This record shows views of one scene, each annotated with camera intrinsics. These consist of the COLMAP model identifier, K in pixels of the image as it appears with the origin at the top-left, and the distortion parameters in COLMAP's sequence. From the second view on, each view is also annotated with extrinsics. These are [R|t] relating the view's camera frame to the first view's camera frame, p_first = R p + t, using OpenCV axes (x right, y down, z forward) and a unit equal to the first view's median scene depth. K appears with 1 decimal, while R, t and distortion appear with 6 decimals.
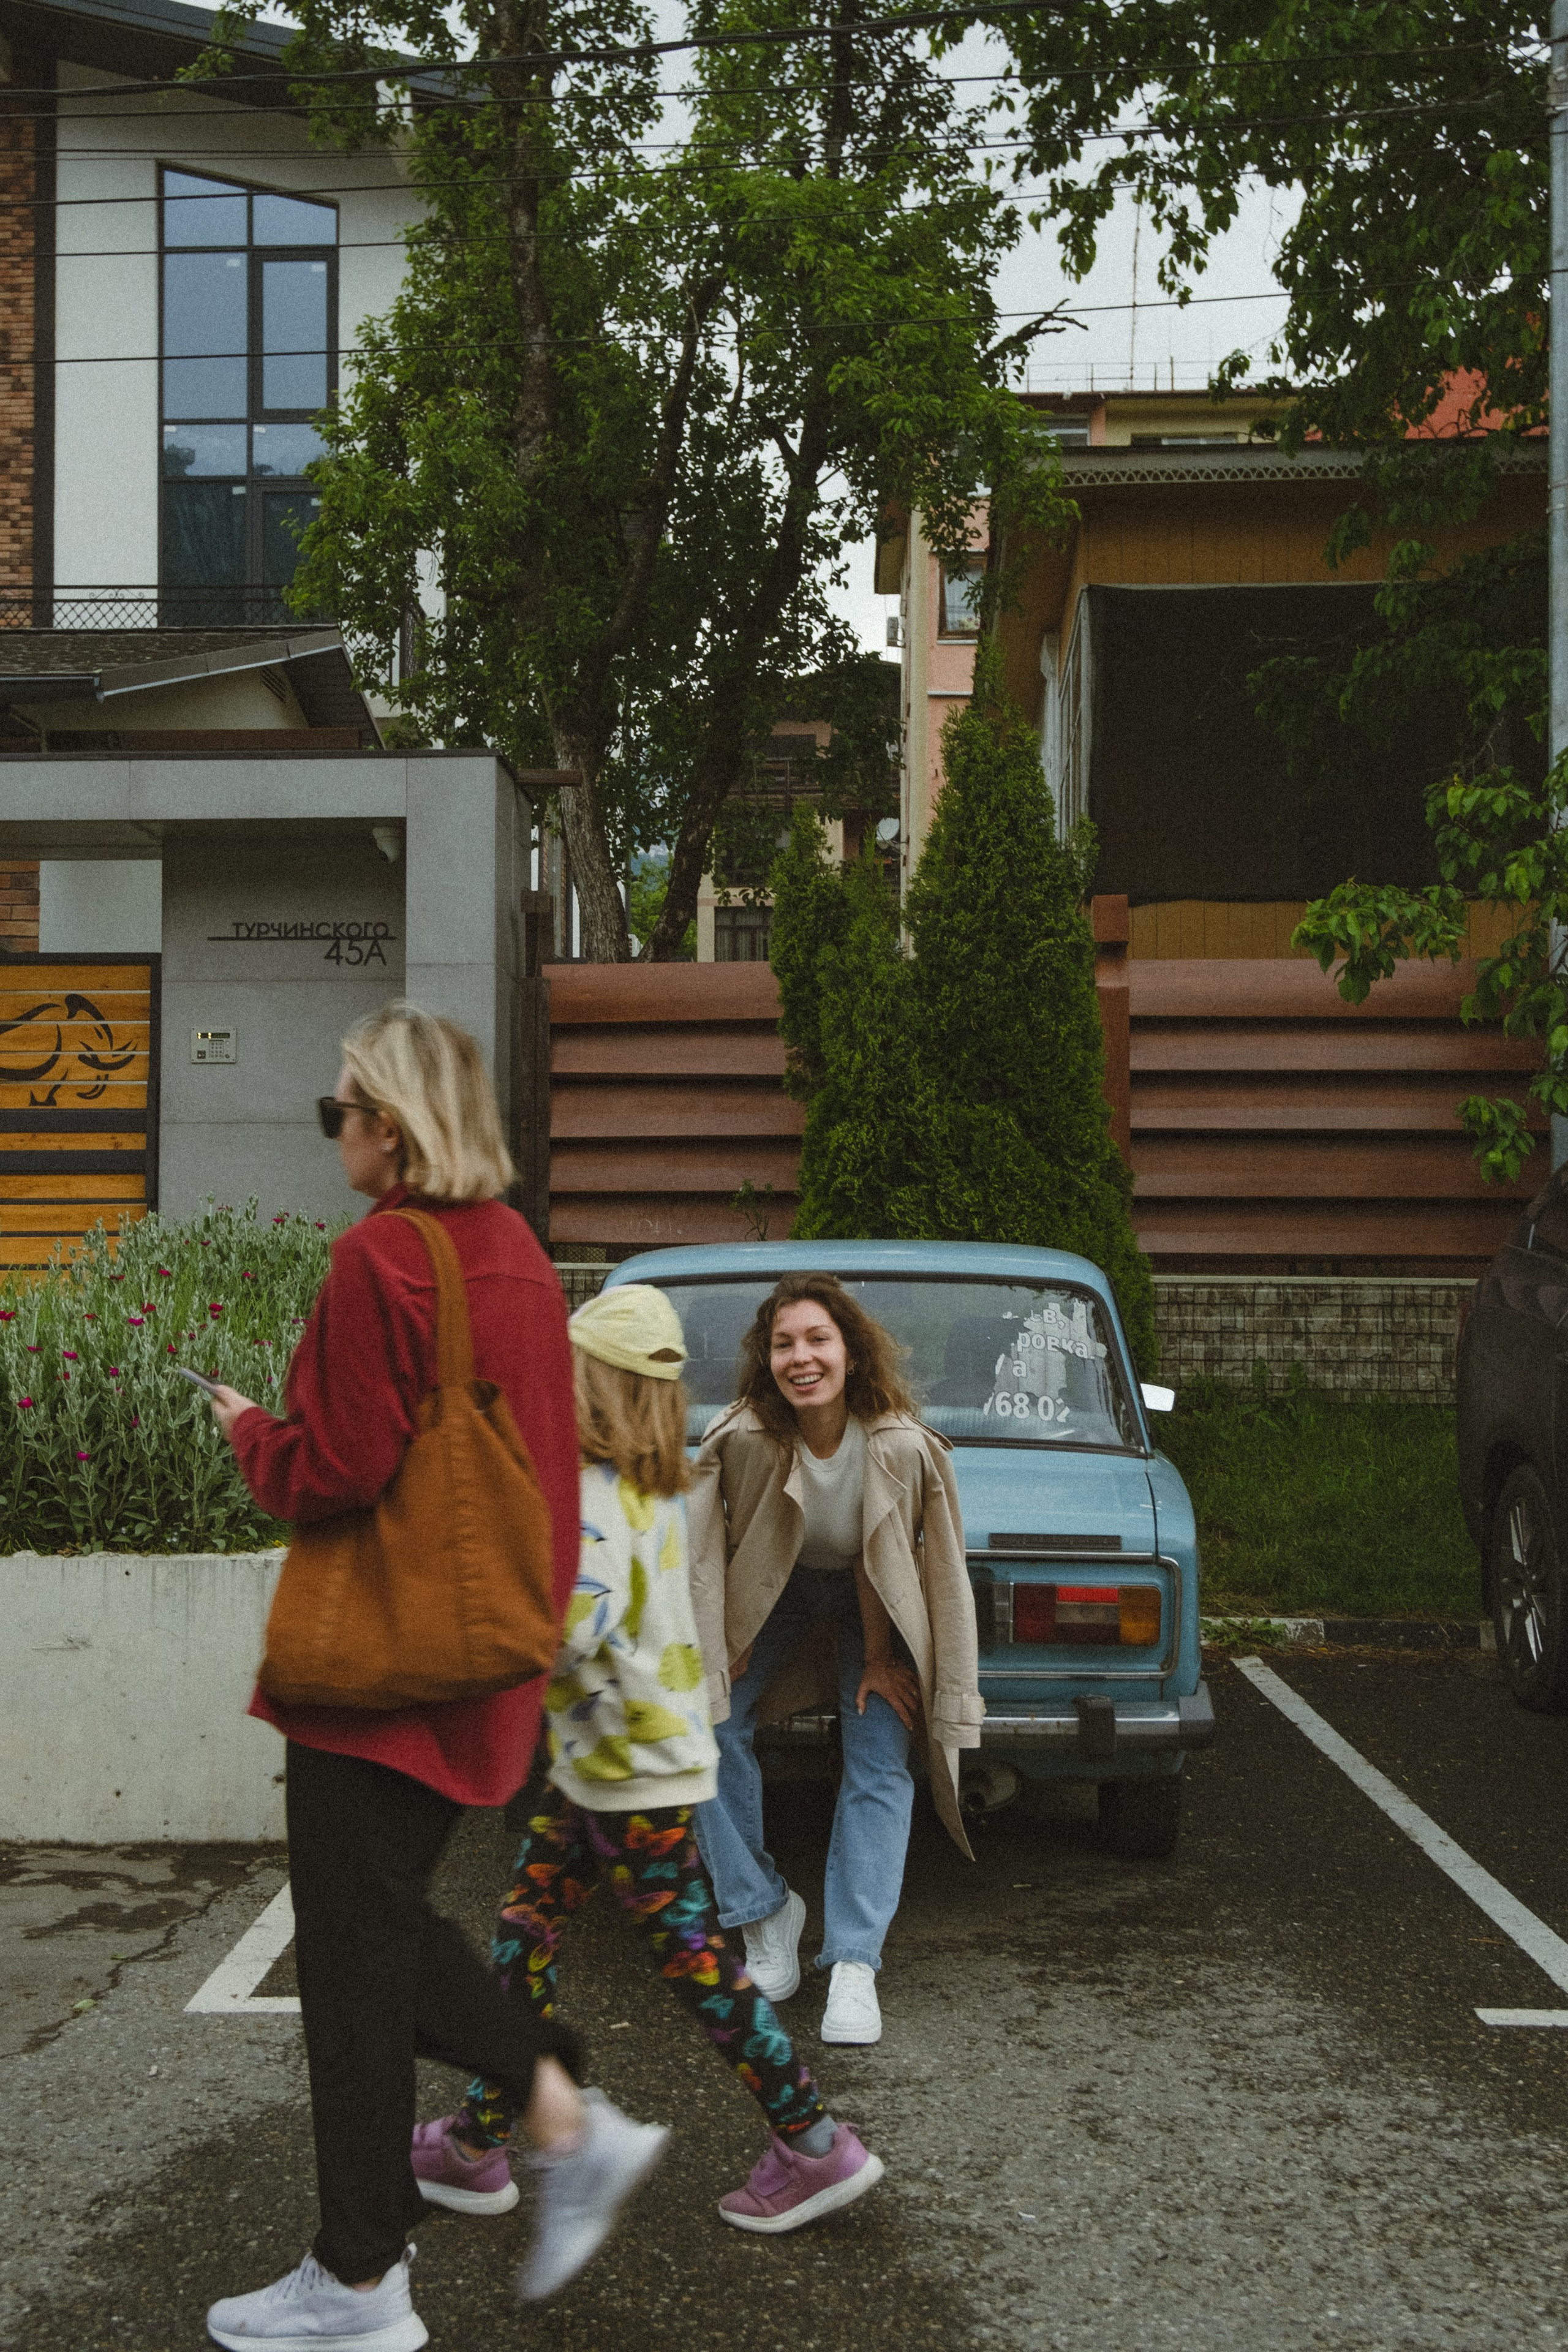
lens RADIAL K [[2637.7, 0, 842.1], [0, 2637.7, 1163.7], [0, 0, 1]] dist [0.079316, 0.000000]
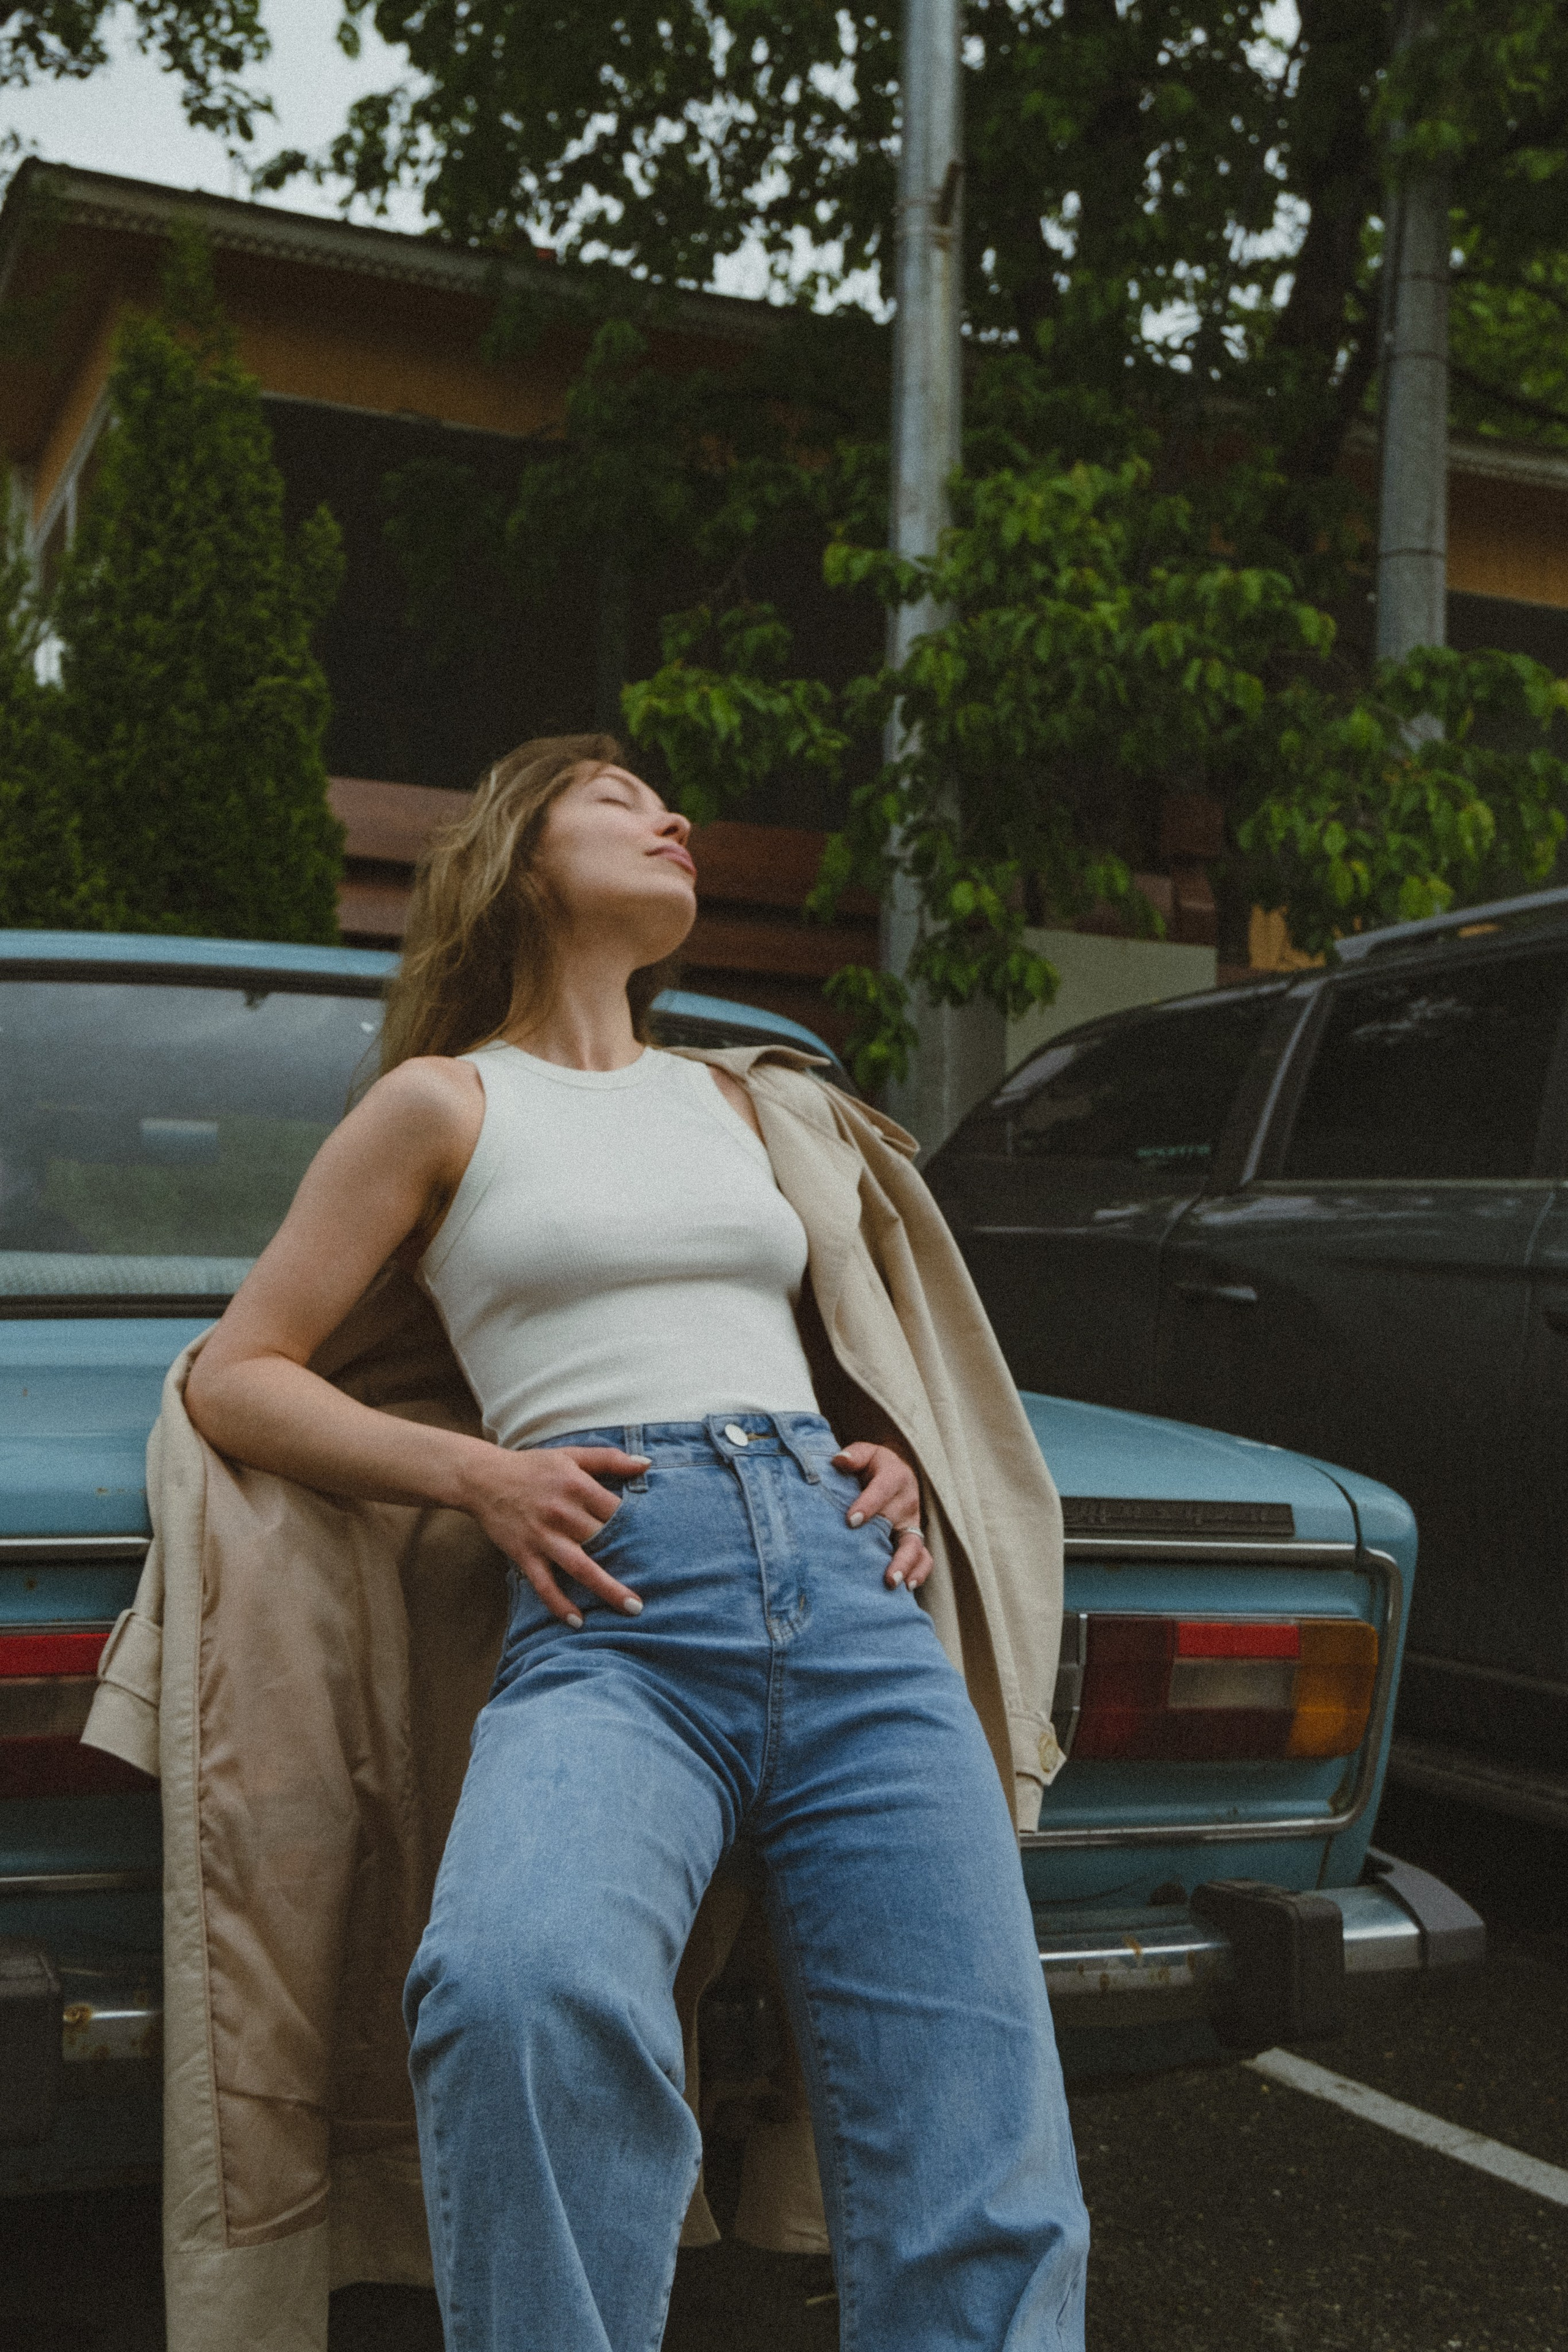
lens RADIAL K [[2637.7, 0, 785.7], [0, 2637.7, 1179.2], [0, 0, 1]] dist [0.079316, 0.000000]
pose [[0.903794, 0.052685, 0.424713, -0.083244], [-0.042877, 0.998548, -0.032625, 0.057162], [-0.425815, 0.011276, 0.904740, 0.348255]]
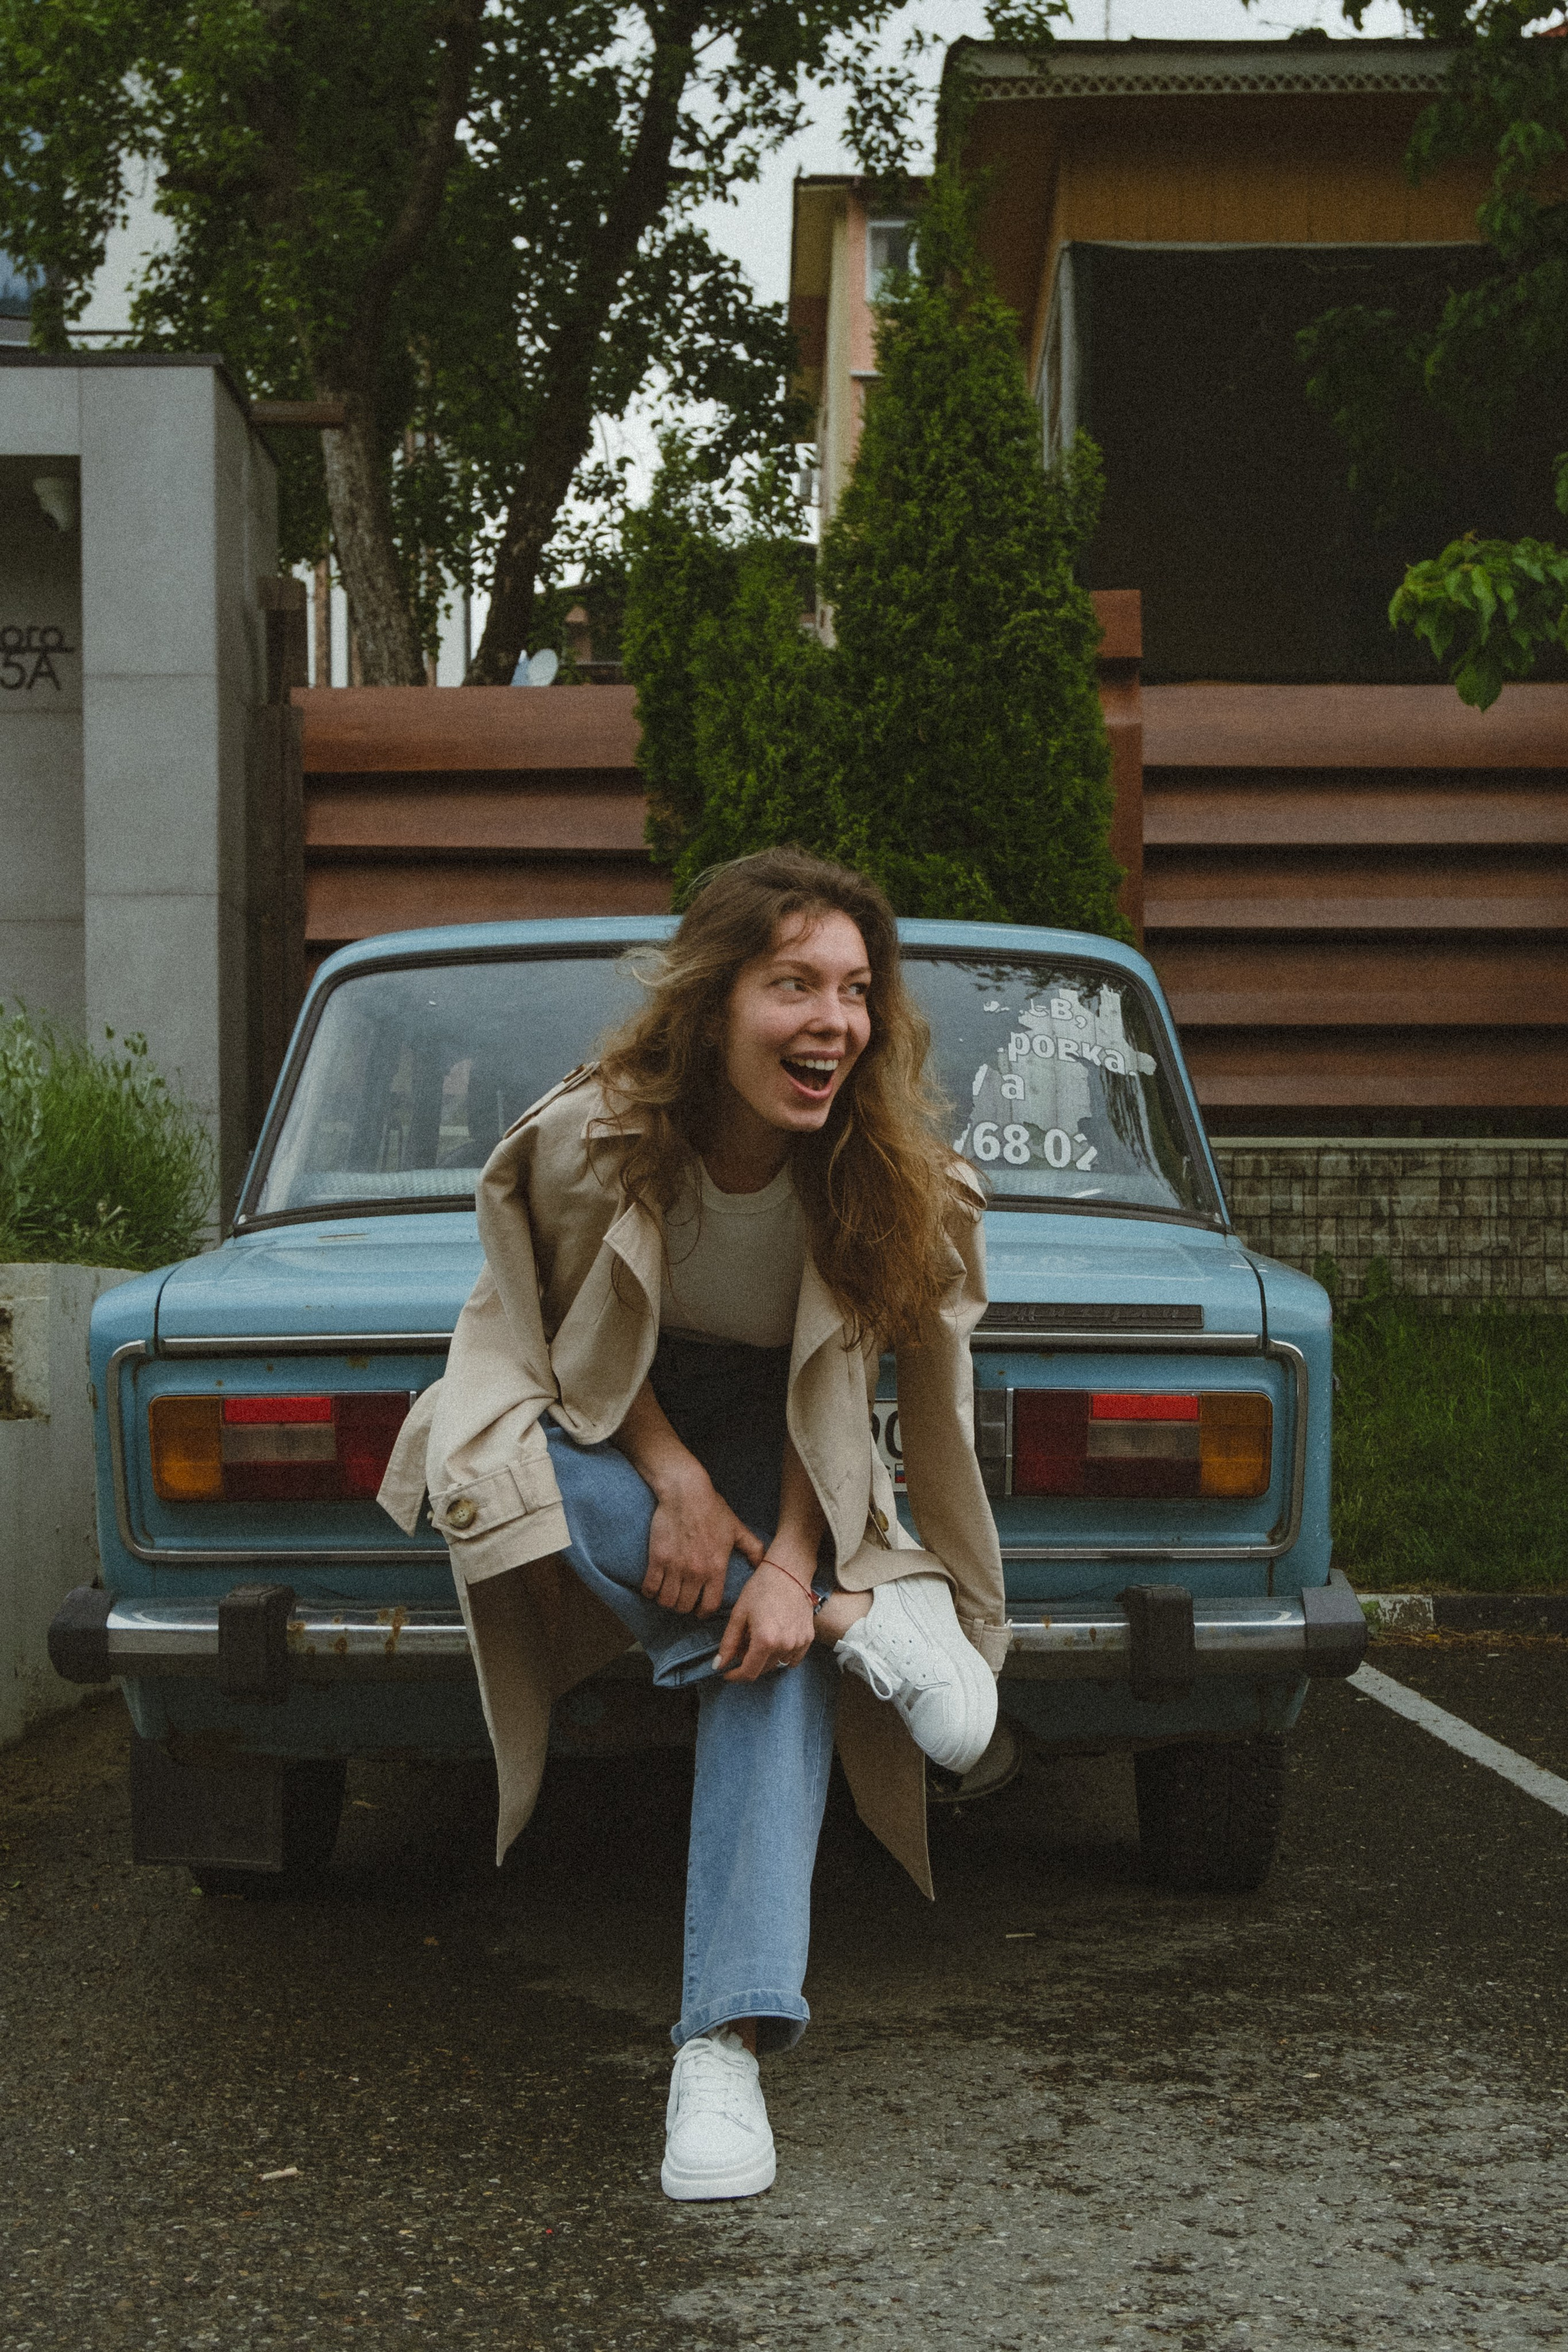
lens RADIAL K [[3192.2, 0, 952.9], [0, 3192.2, 1307.6], [0, 0, 1]] dist [0.092111, 0.000000]
pose [[0.997969, -0.004383, 0.063545, 0.004874], [0.001915, 0.999244, 0.038839, 0.062034], [-0.063667, -0.038639, 0.997223, 0.174925]]
